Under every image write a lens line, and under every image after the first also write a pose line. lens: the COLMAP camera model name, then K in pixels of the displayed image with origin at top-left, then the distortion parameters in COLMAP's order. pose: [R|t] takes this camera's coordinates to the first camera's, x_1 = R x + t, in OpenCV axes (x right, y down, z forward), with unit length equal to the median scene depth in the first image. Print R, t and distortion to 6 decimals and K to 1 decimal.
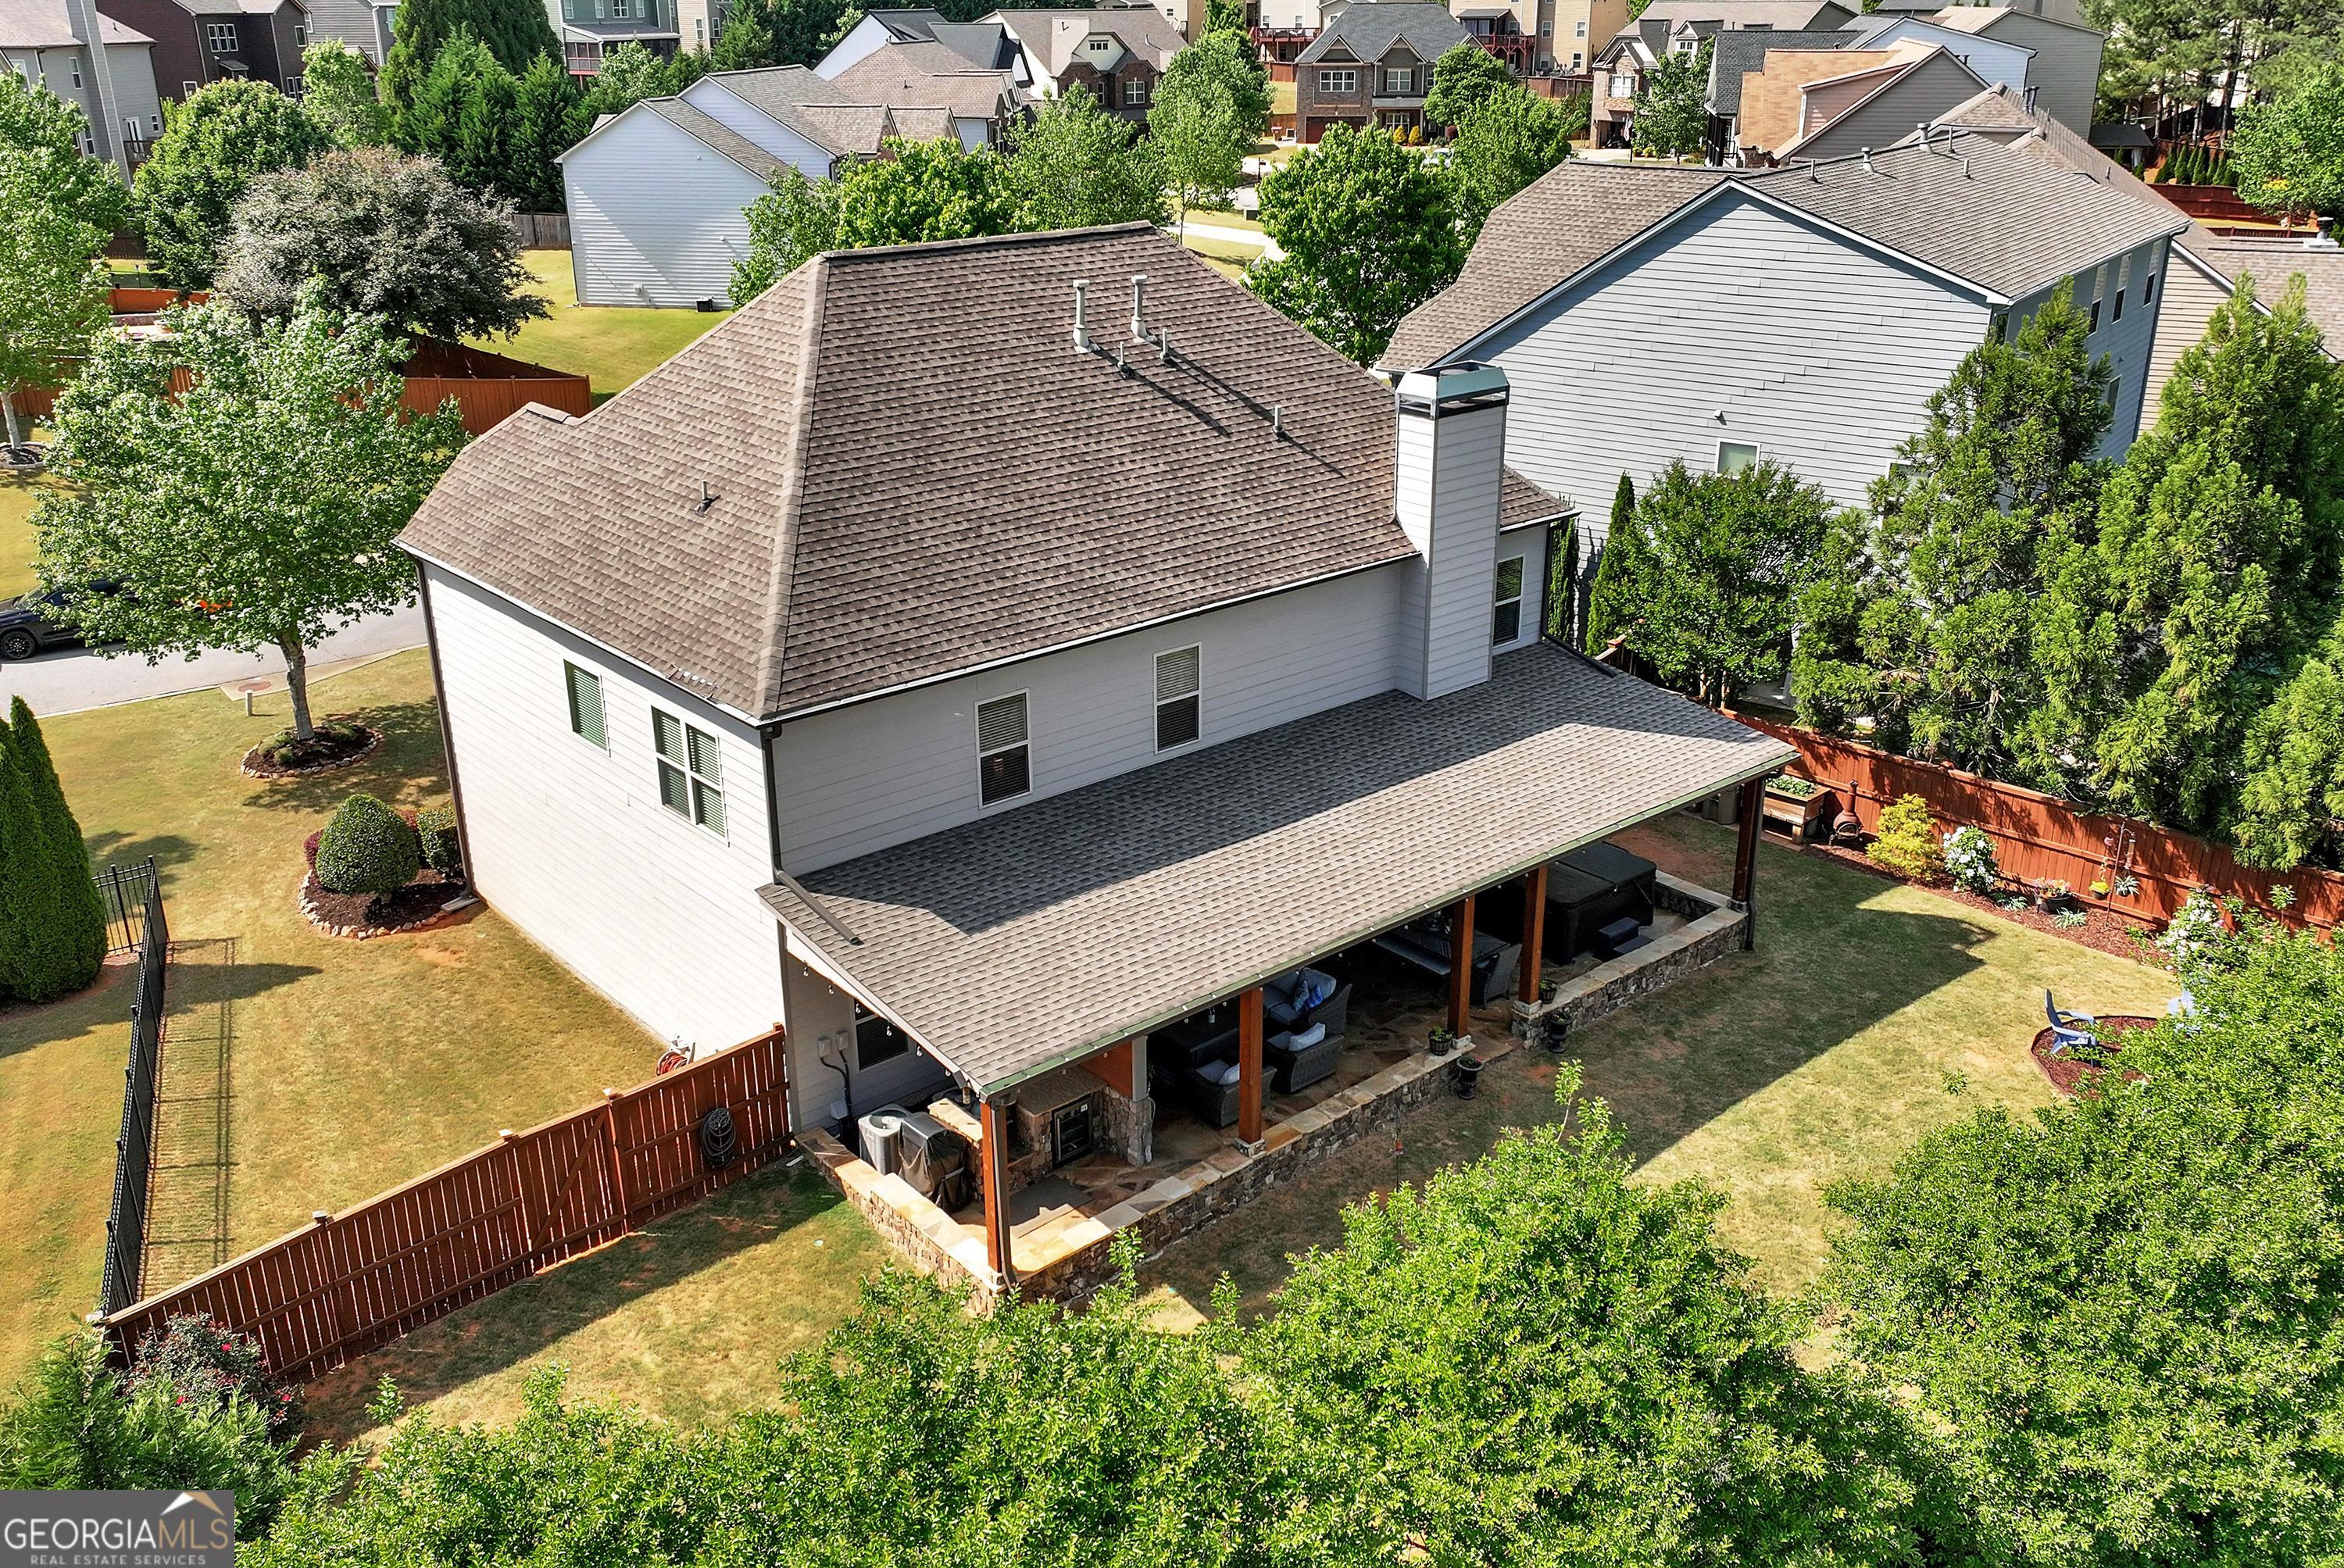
lens RADIAL K [[1988.1, 0, 1176.0], [0, 1988.1, 667.0], [0, 0, 1]] dist [0.001681, 0.002636]
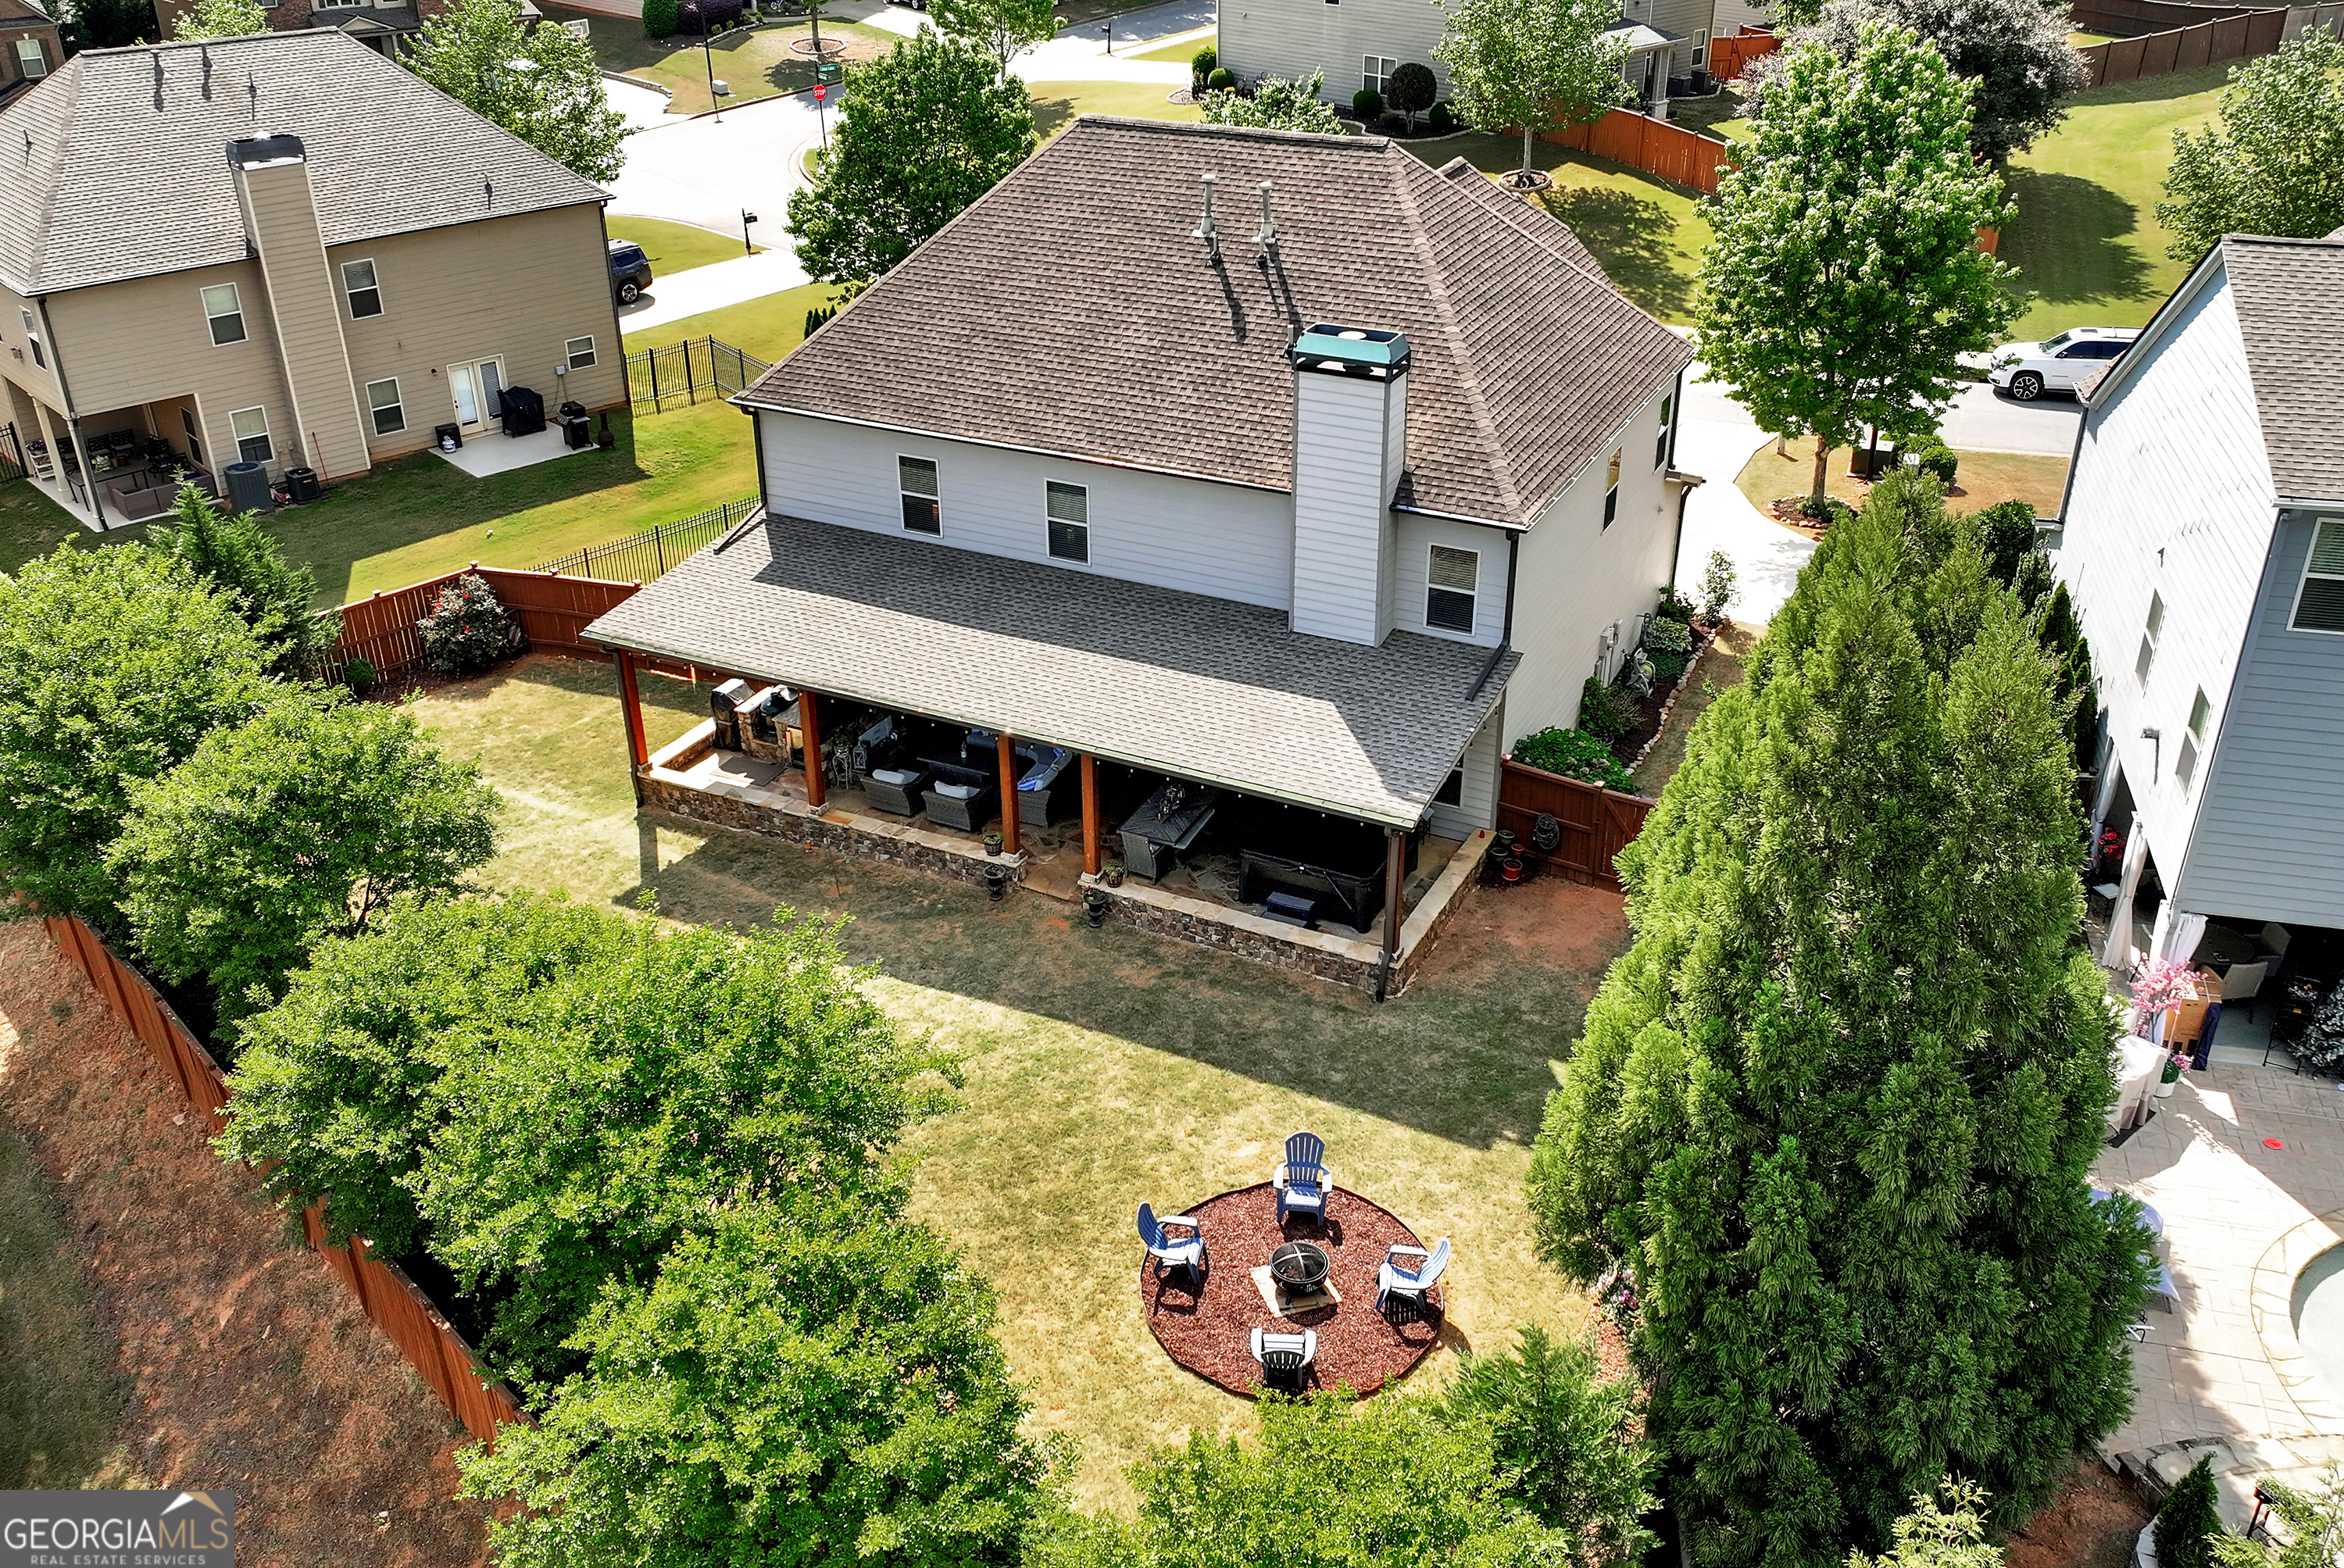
lens RADIAL K [[1988.1, 0, 1176.0], [0, 1988.1, 667.0], [0, 0, 1]] dist [0.001681, 0.002636]
pose [[0.404812, 0.409678, -0.817491, 1.078377], [-0.285796, 0.905916, 0.312468, -0.308787], [0.868589, 0.107145, 0.483810, 0.472349]]
